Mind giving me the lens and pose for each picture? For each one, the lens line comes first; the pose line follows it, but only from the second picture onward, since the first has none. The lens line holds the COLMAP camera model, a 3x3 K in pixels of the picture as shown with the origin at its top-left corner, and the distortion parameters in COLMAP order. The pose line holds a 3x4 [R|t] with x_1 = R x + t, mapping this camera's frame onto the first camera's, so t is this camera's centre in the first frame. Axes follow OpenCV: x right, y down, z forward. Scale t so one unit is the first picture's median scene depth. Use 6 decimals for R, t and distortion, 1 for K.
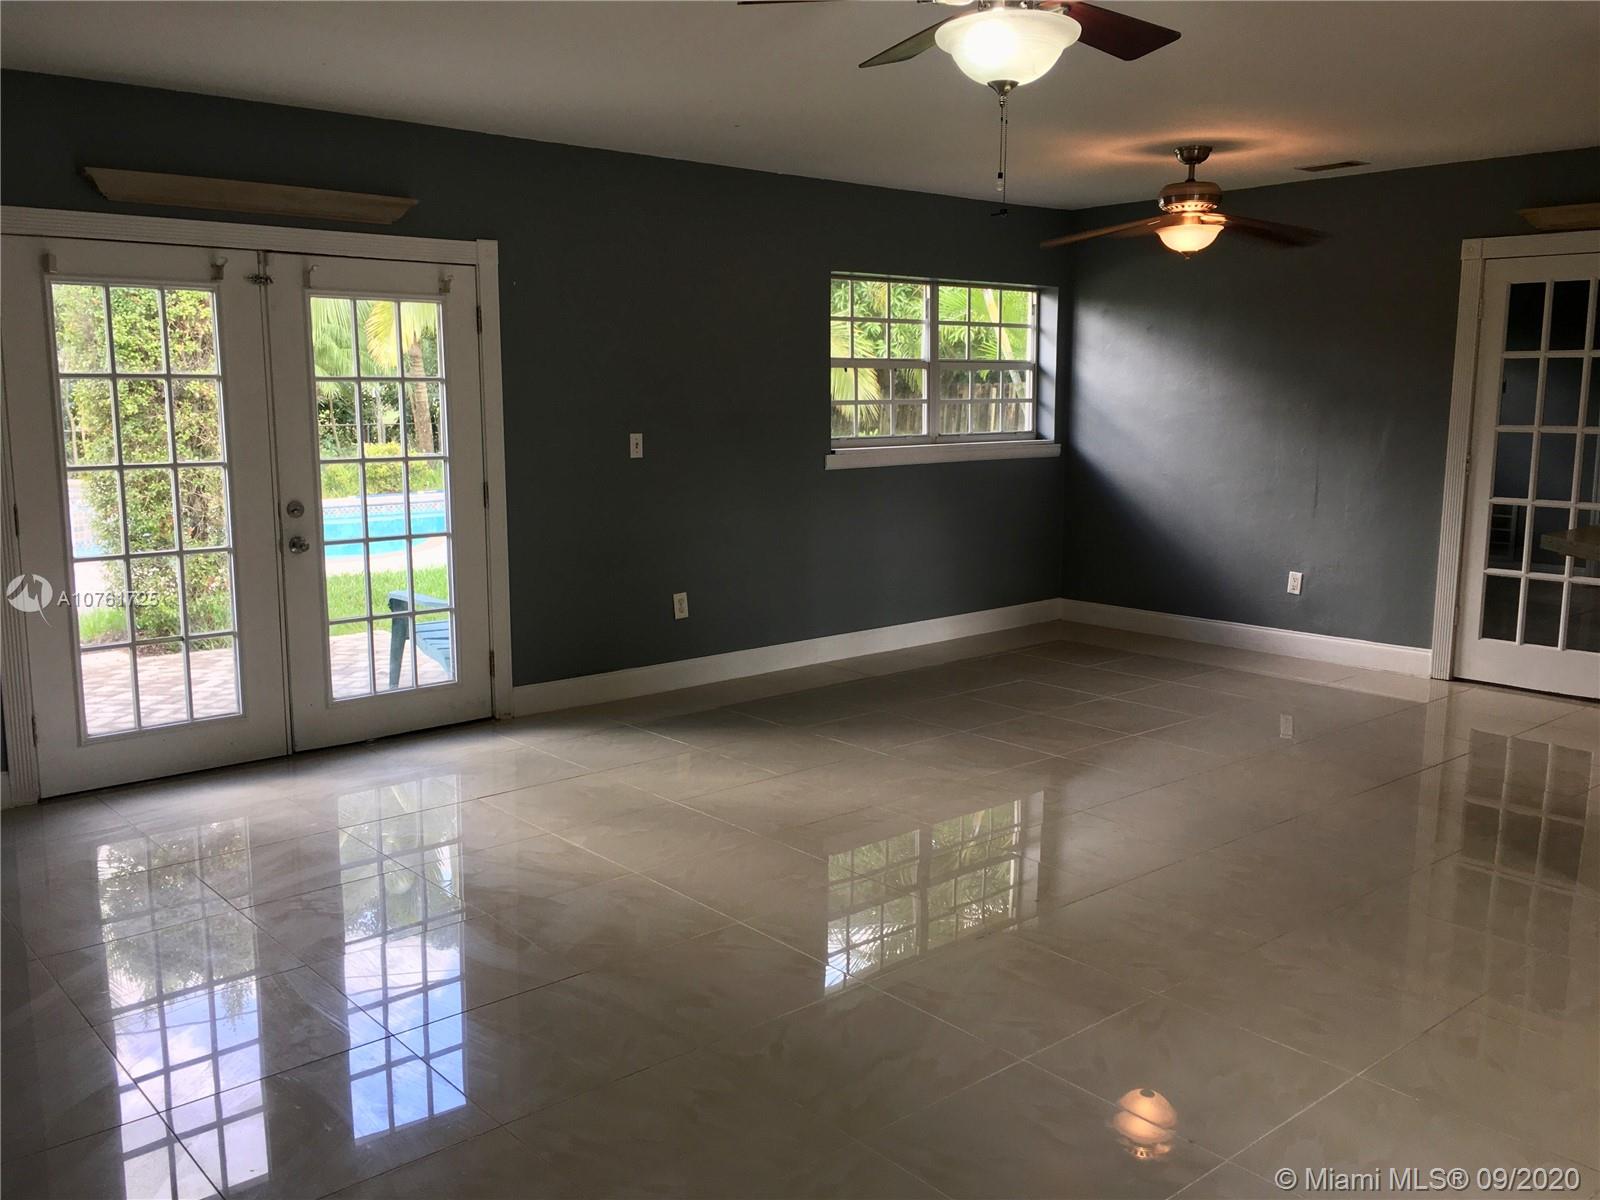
lens RADIAL K [[1373.3, 0, 800.0], [0, 1373.3, 600.0], [0, 0, 1]] dist [0.040885, -0.006739]
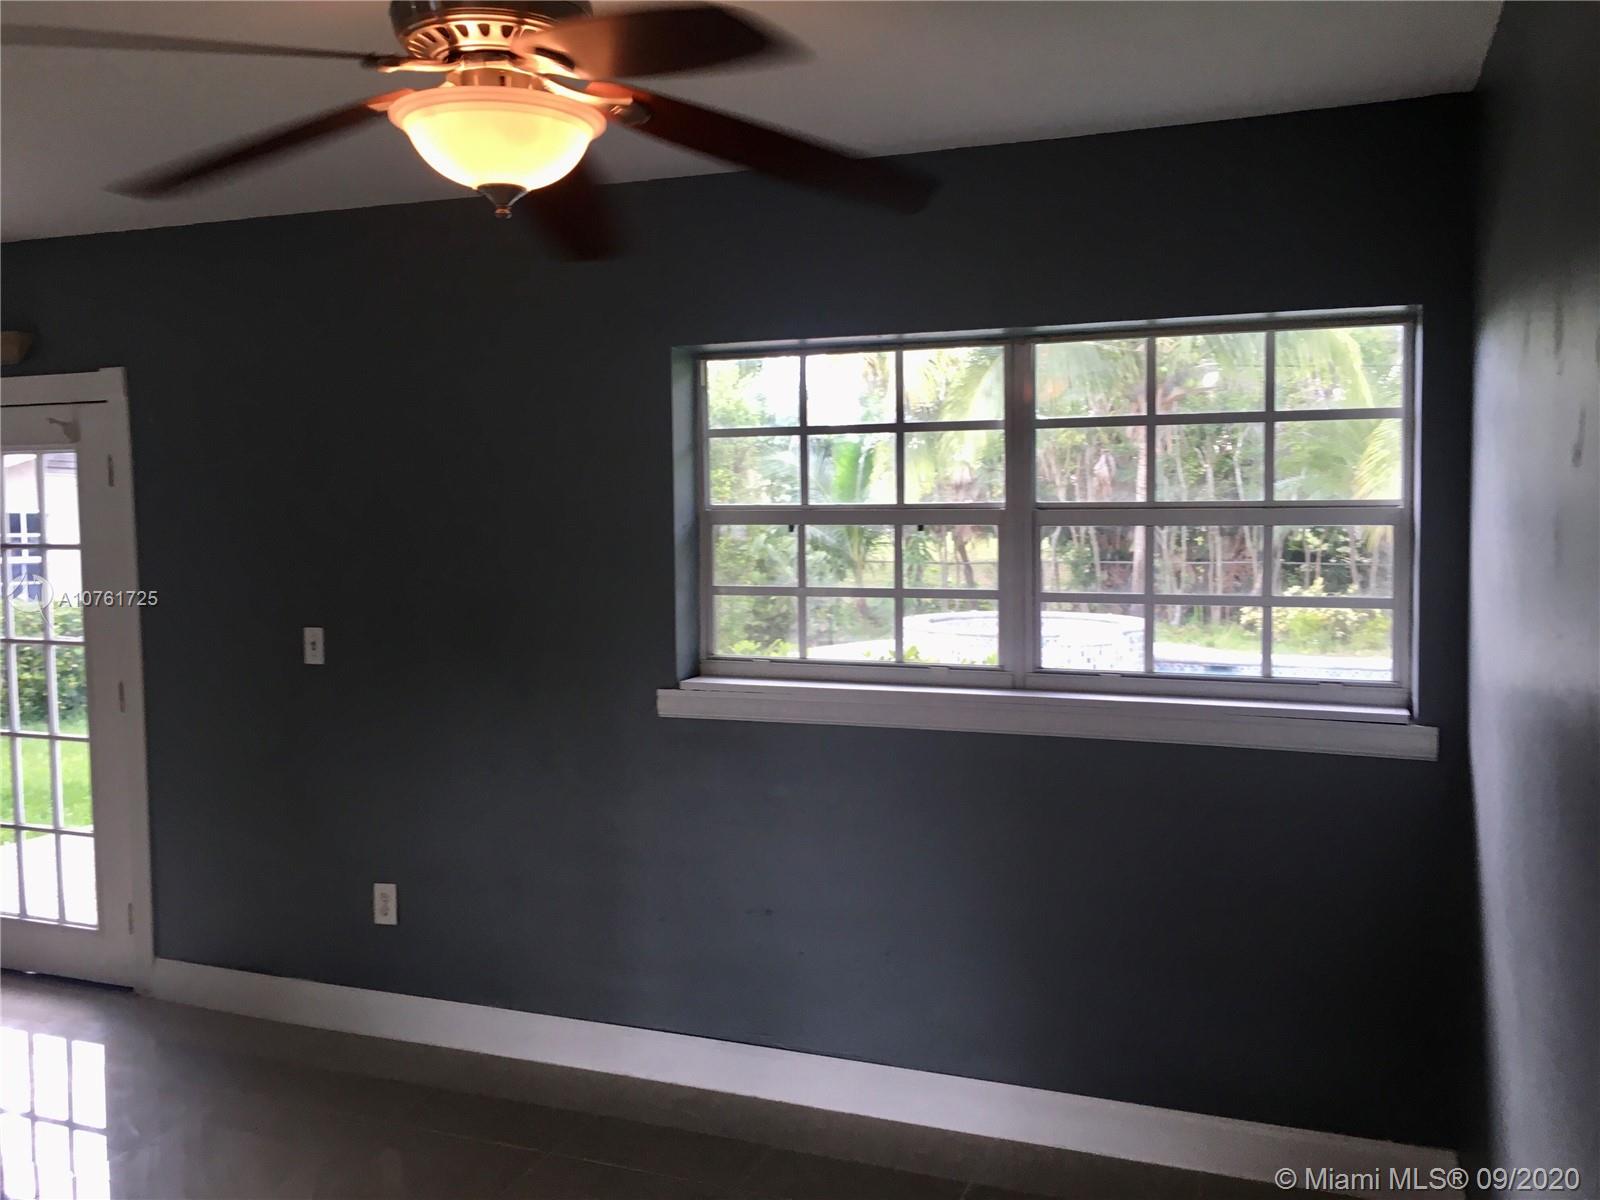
lens RADIAL K [[1373.3, 0, 800.0], [0, 1373.3, 600.0], [0, 0, 1]] dist [0.040885, -0.006739]
pose [[0.460633, 0.053913, -0.885952, 0.550551], [-0.133149, 0.991056, -0.008920, -0.152756], [0.877547, 0.122072, 0.463691, 0.857504]]
